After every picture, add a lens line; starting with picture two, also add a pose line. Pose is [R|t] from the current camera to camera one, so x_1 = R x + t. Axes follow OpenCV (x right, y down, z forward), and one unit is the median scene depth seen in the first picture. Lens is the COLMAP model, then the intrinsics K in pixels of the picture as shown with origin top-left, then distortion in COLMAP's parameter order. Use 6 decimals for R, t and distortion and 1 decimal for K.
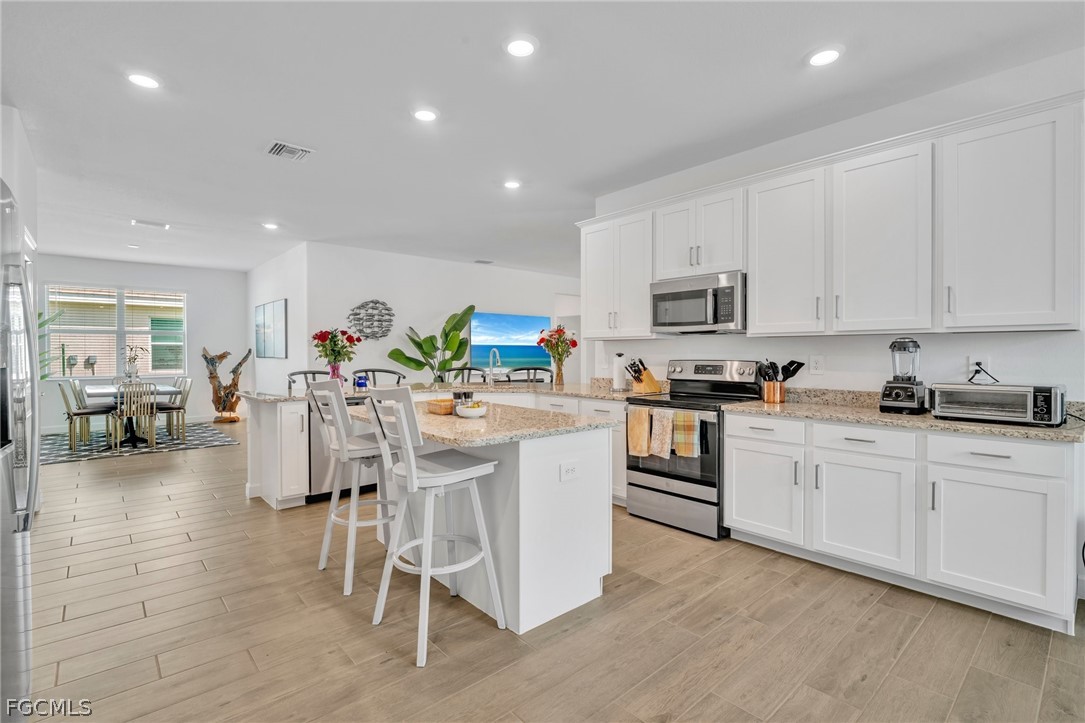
lens RADIAL K [[515.1, 0, 538.7], [0, 515.1, 358.6], [0, 0, 1]] dist [0.004418, 0.000491]
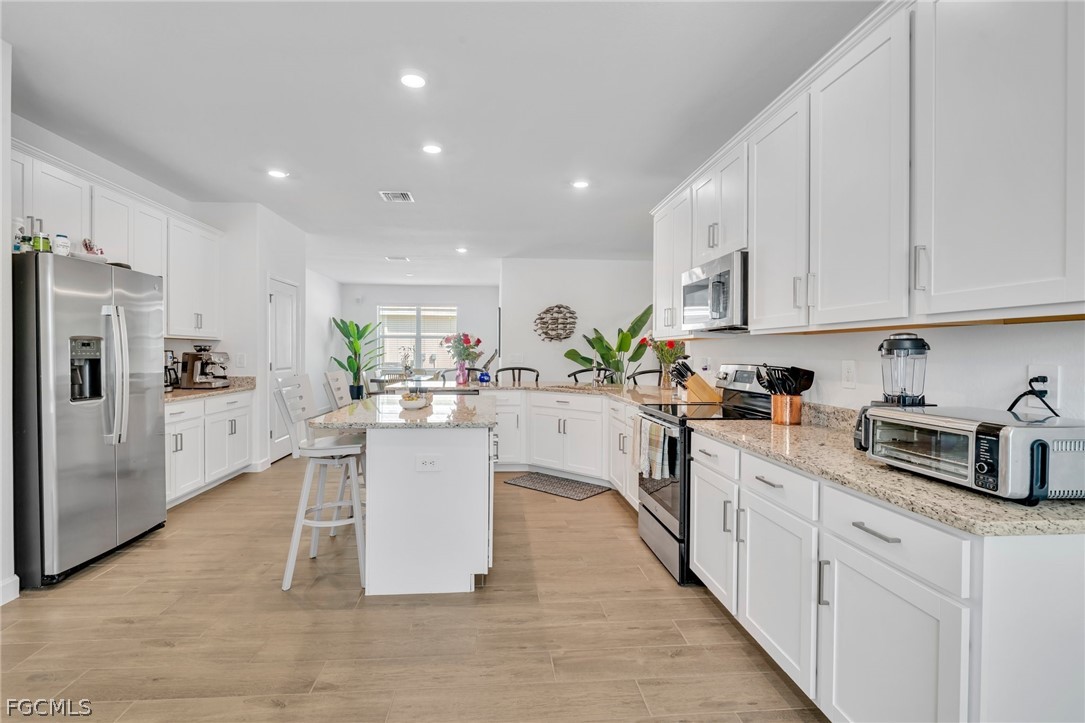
lens RADIAL K [[515.1, 0, 522.9], [0, 515.1, 357.5], [0, 0, 1]] dist [0.004418, 0.000491]
pose [[0.789453, 0.011973, -0.613694, 0.639259], [-0.013895, 0.999902, 0.001634, -0.005234], [0.613654, 0.007237, 0.789542, 0.198733]]
